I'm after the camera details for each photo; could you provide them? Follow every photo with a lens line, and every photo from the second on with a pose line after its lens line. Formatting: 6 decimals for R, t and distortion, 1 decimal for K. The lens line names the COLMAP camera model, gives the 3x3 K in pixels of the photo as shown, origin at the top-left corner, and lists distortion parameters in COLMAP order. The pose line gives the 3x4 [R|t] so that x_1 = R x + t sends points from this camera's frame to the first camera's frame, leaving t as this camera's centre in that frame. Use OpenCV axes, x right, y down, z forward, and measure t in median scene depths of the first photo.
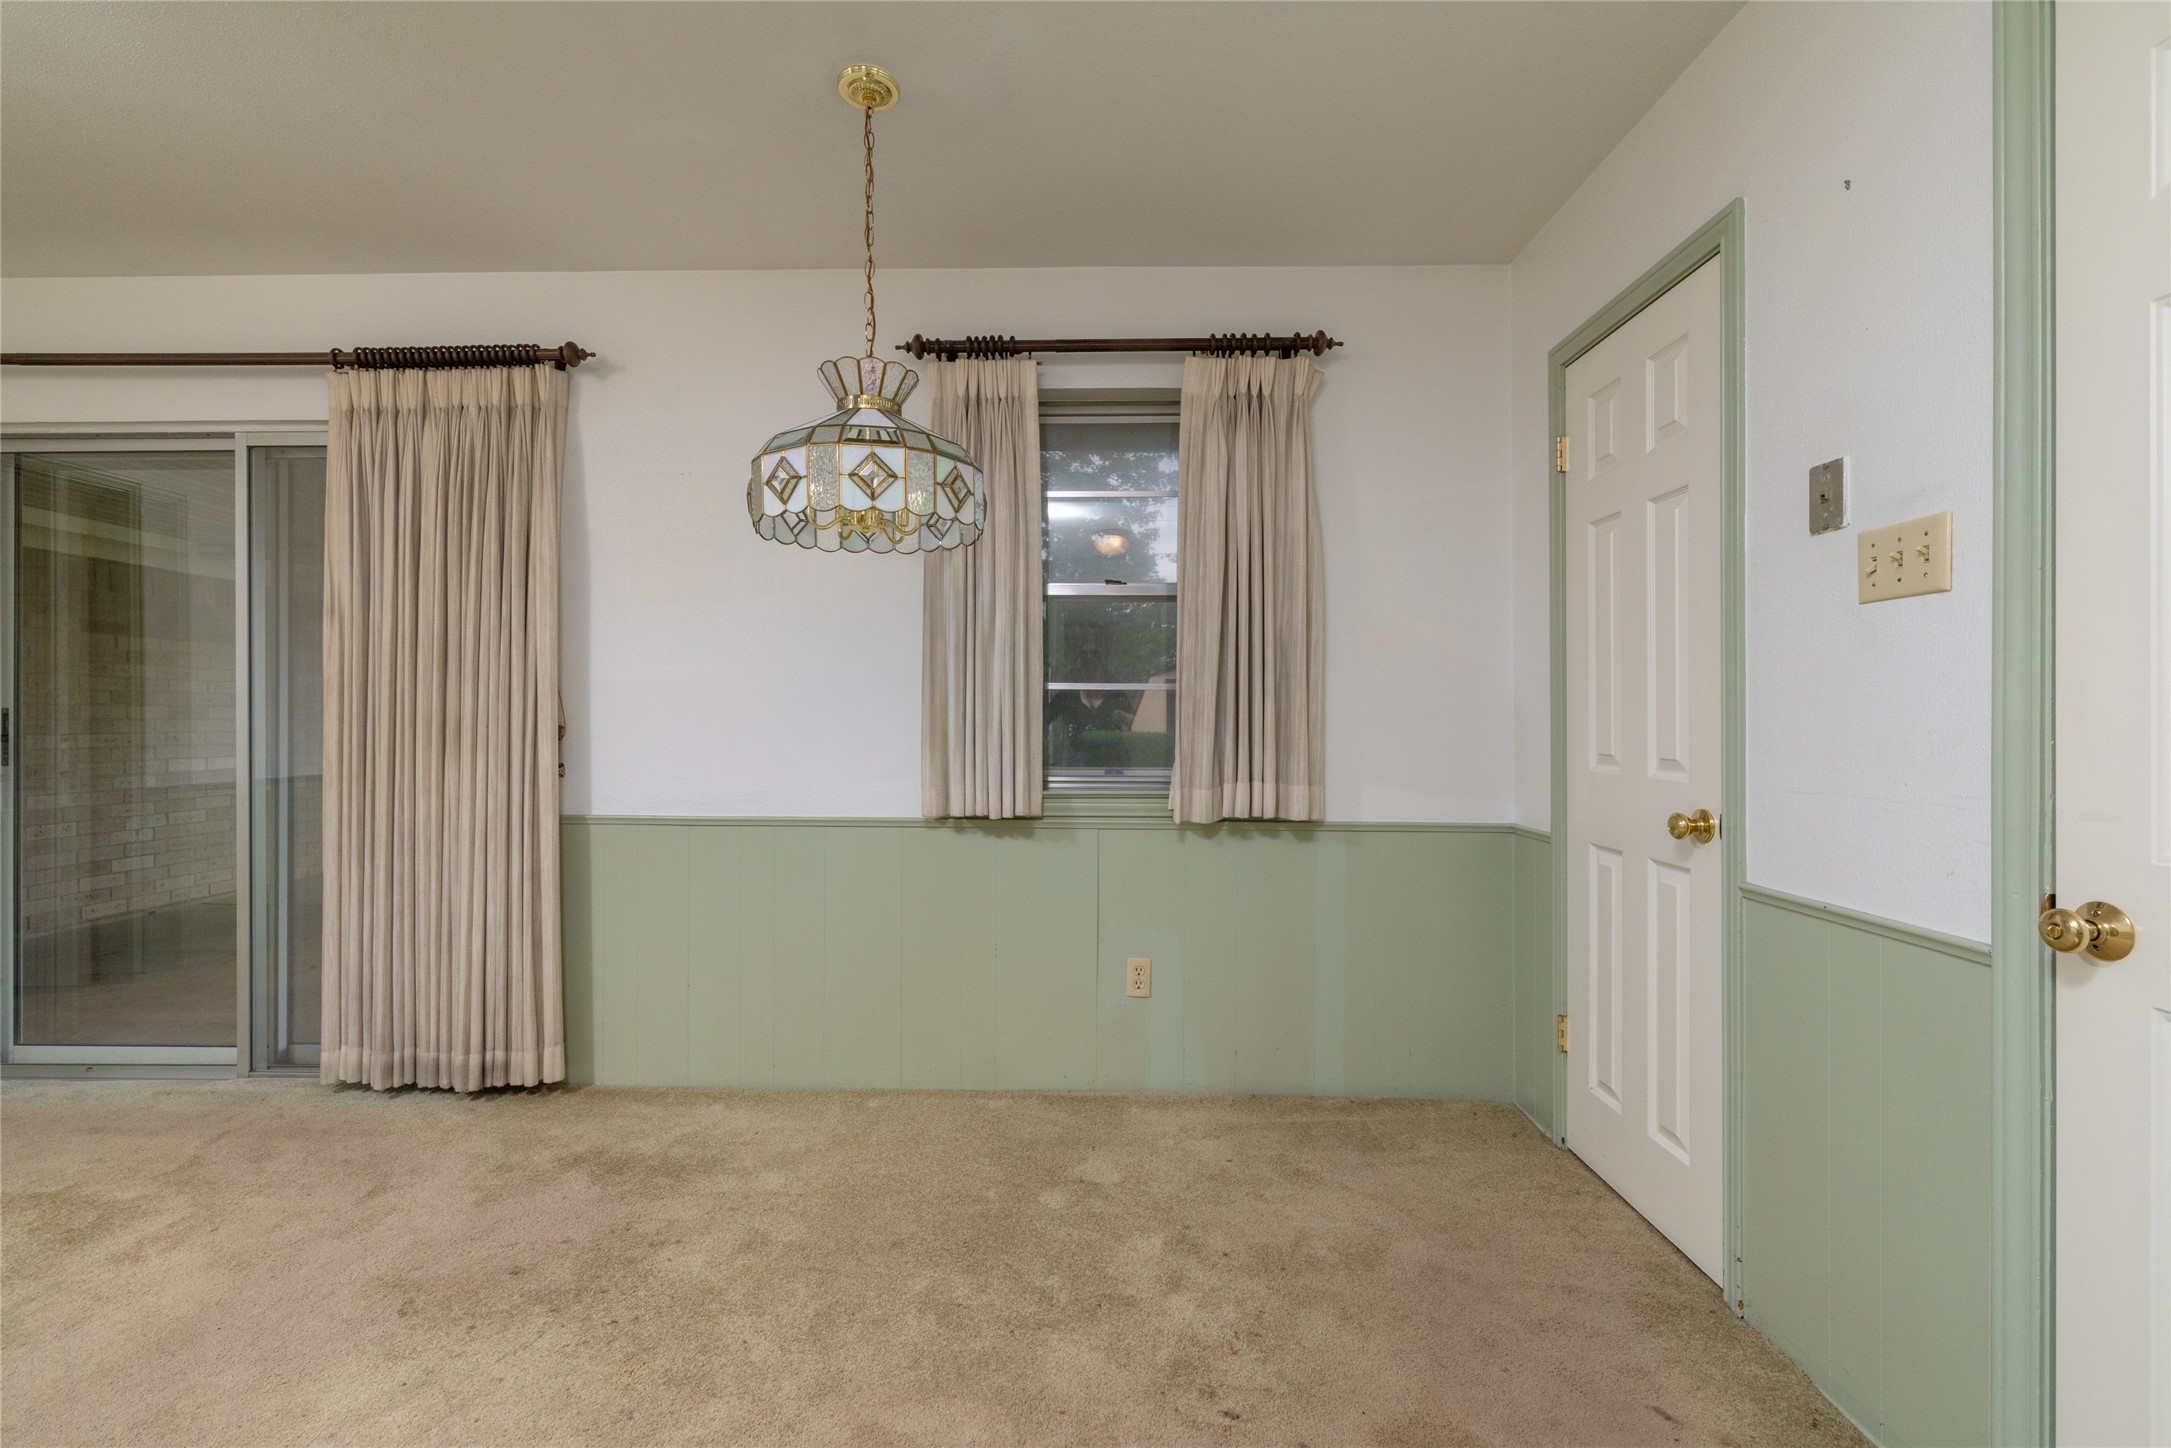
lens RADIAL K [[952.4, 0, 1075.4], [0, 952.4, 712.3], [0, 0, 1]] dist [-0.006799, 0.003124]
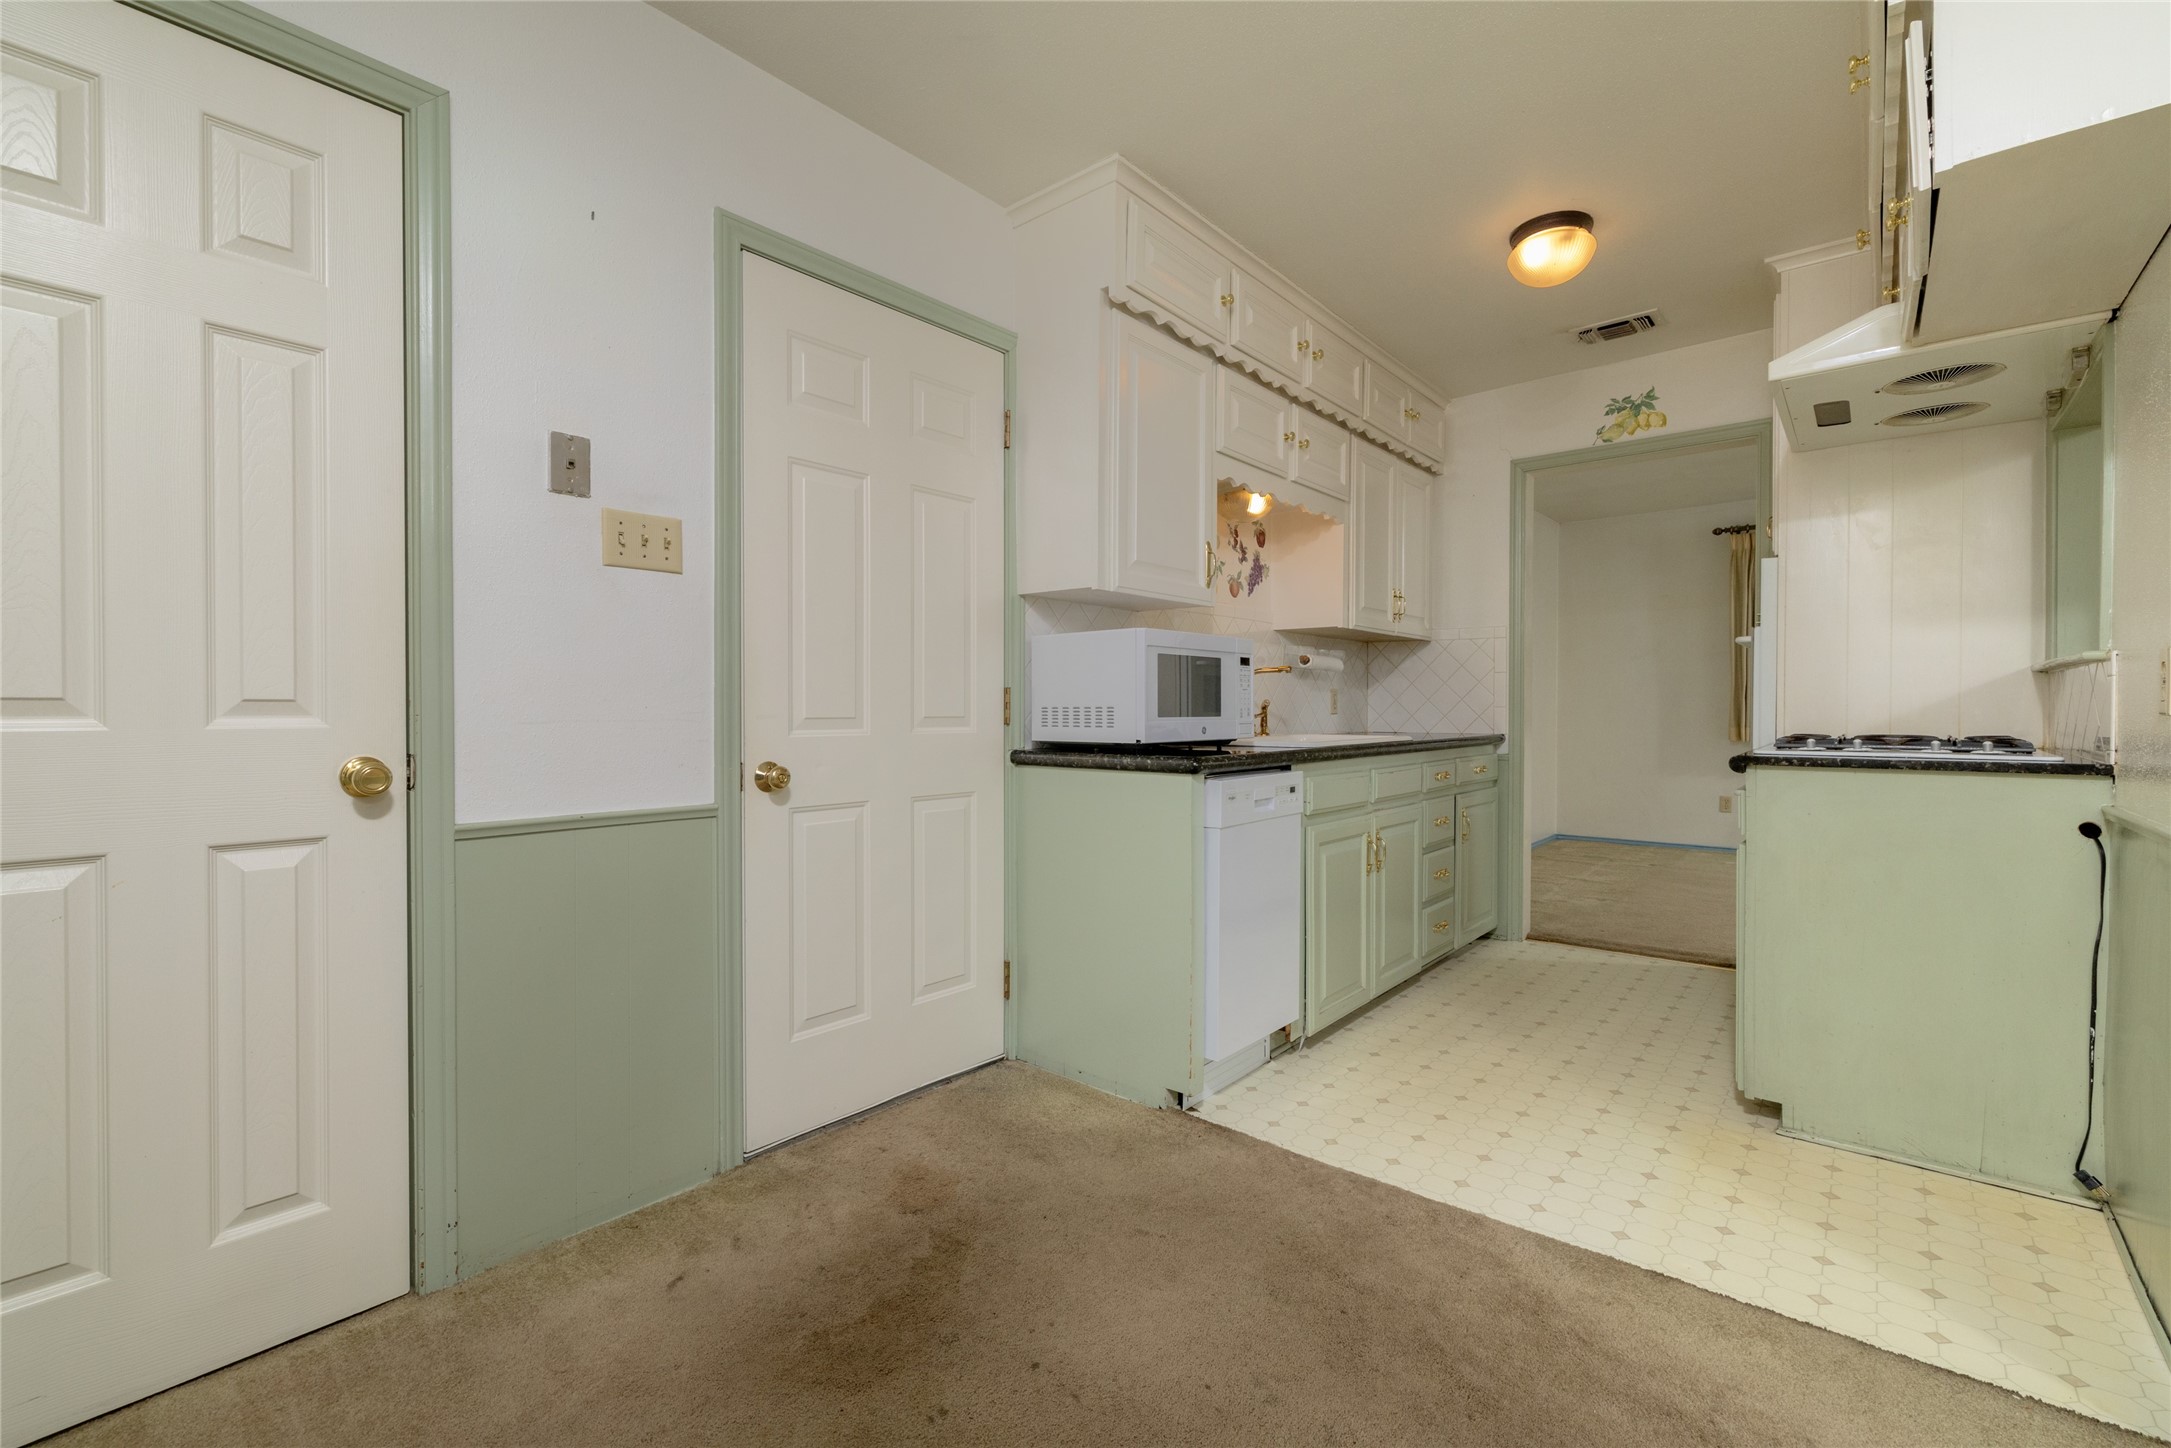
lens RADIAL K [[952.4, 0, 1090.7], [0, 952.4, 717.8], [0, 0, 1]] dist [-0.006799, 0.003124]
pose [[-0.774431, -0.006850, 0.632621, -0.263087], [-0.007347, 0.999971, 0.001833, 0.045328], [-0.632616, -0.003228, -0.774459, 0.903675]]
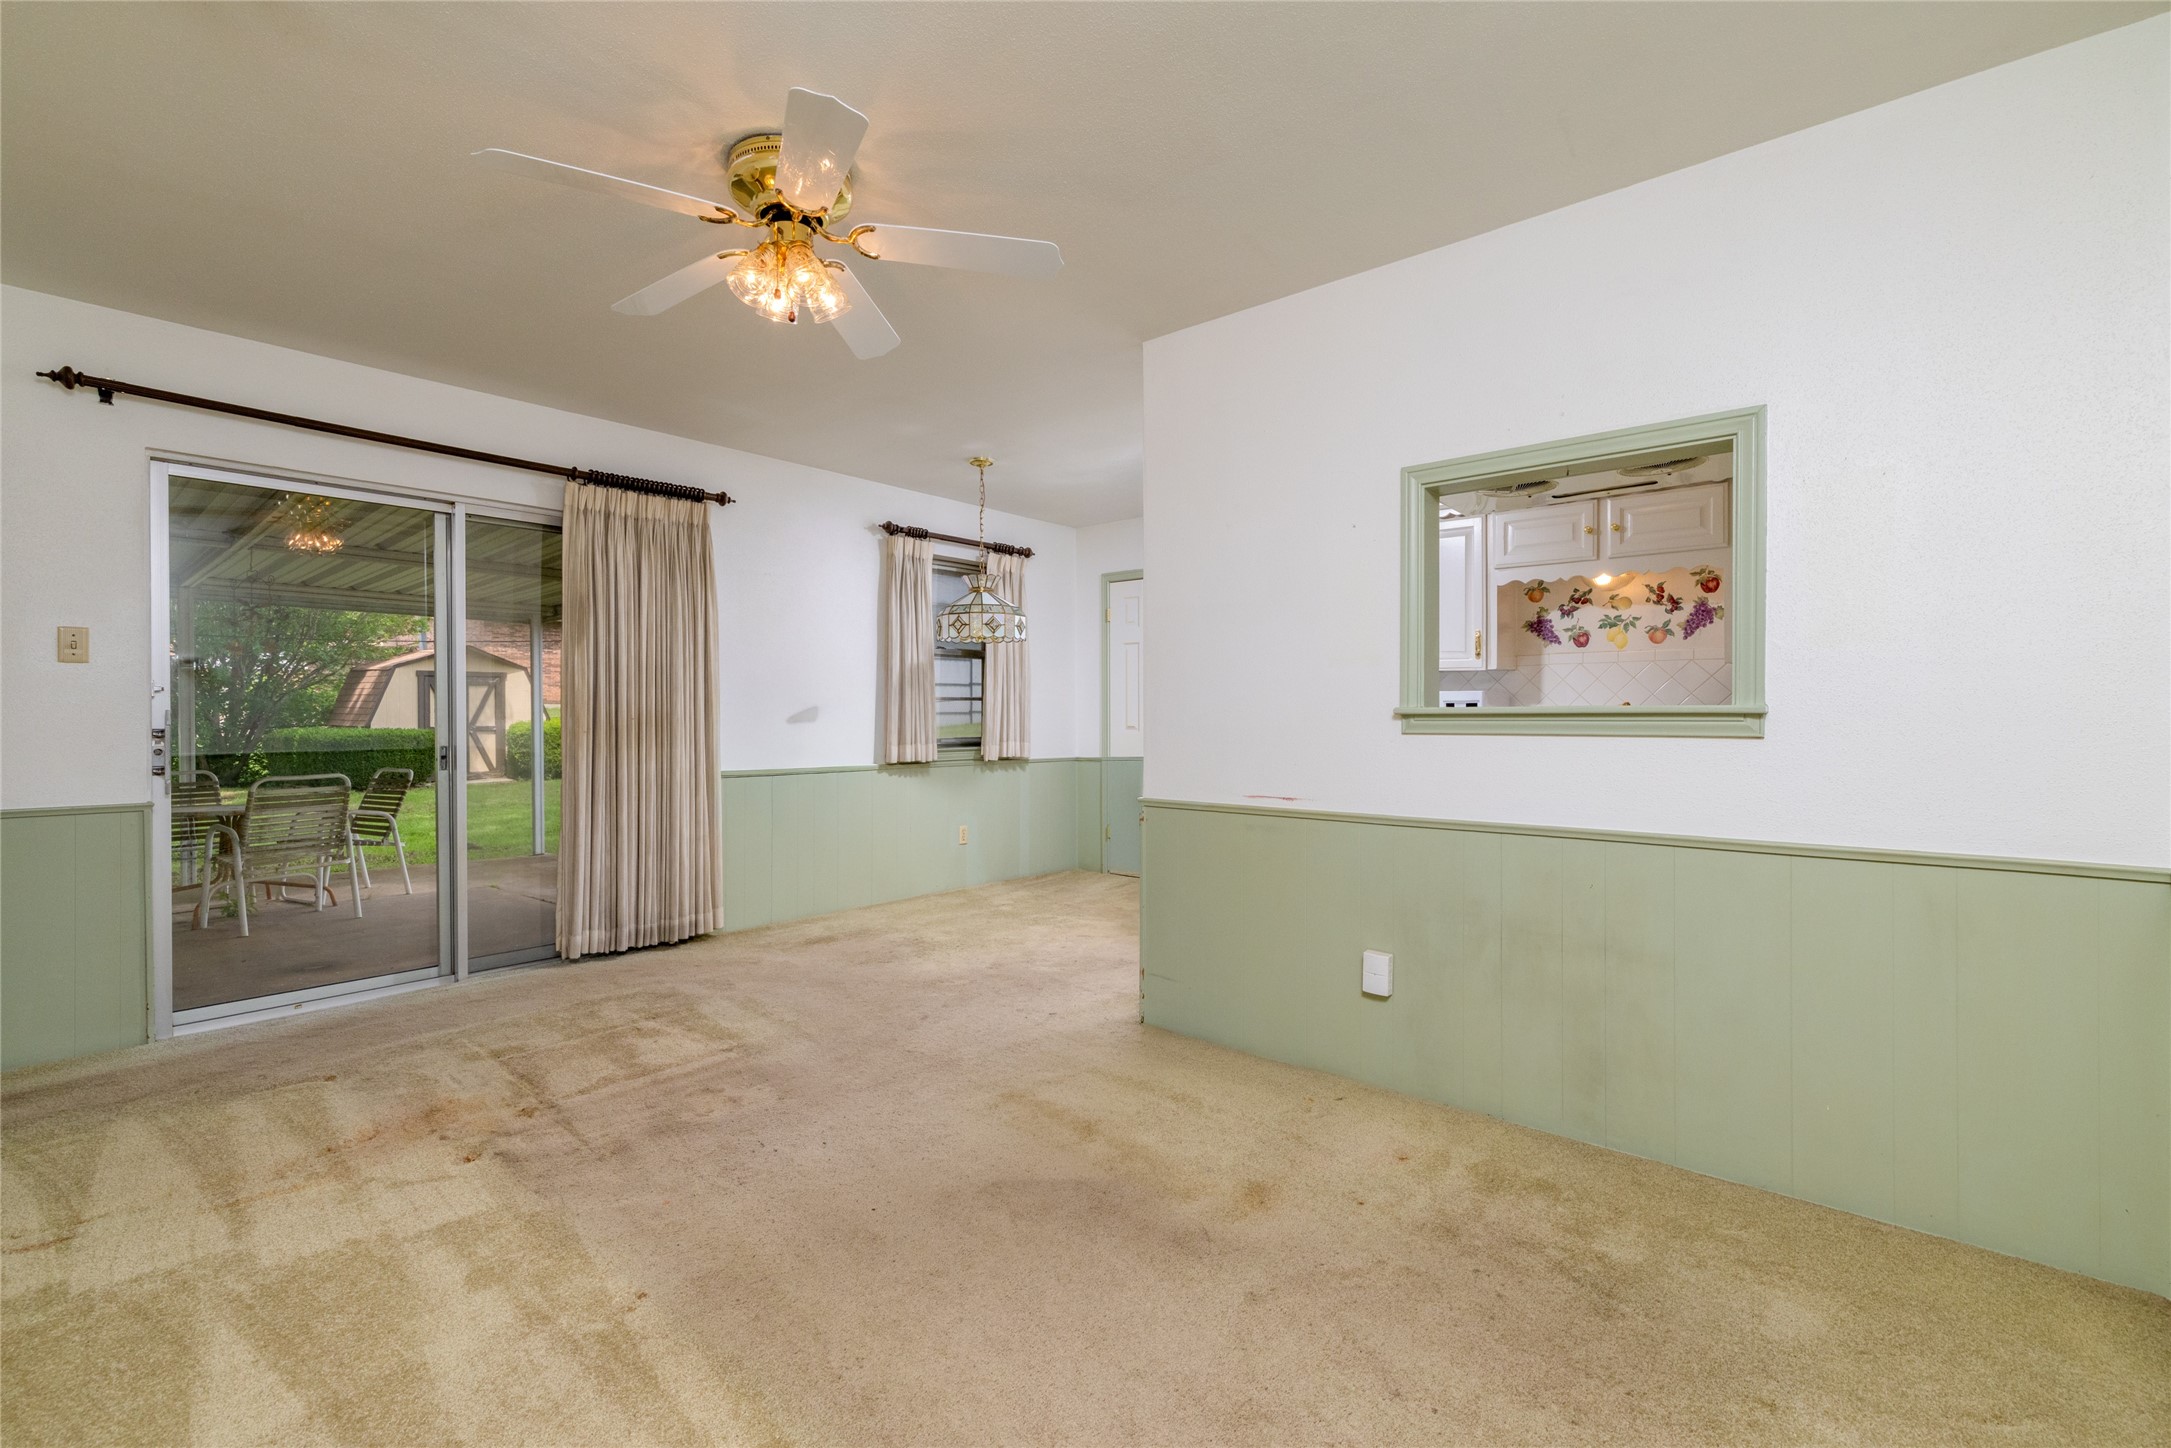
lens RADIAL K [[952.4, 0, 1106.0], [0, 952.4, 724.1], [0, 0, 1]] dist [-0.006799, 0.003124]
pose [[0.610266, -0.011992, 0.792106, -1.492209], [-0.006551, 0.999775, 0.020183, -0.016185], [-0.792169, -0.017506, 0.610050, -0.588665]]
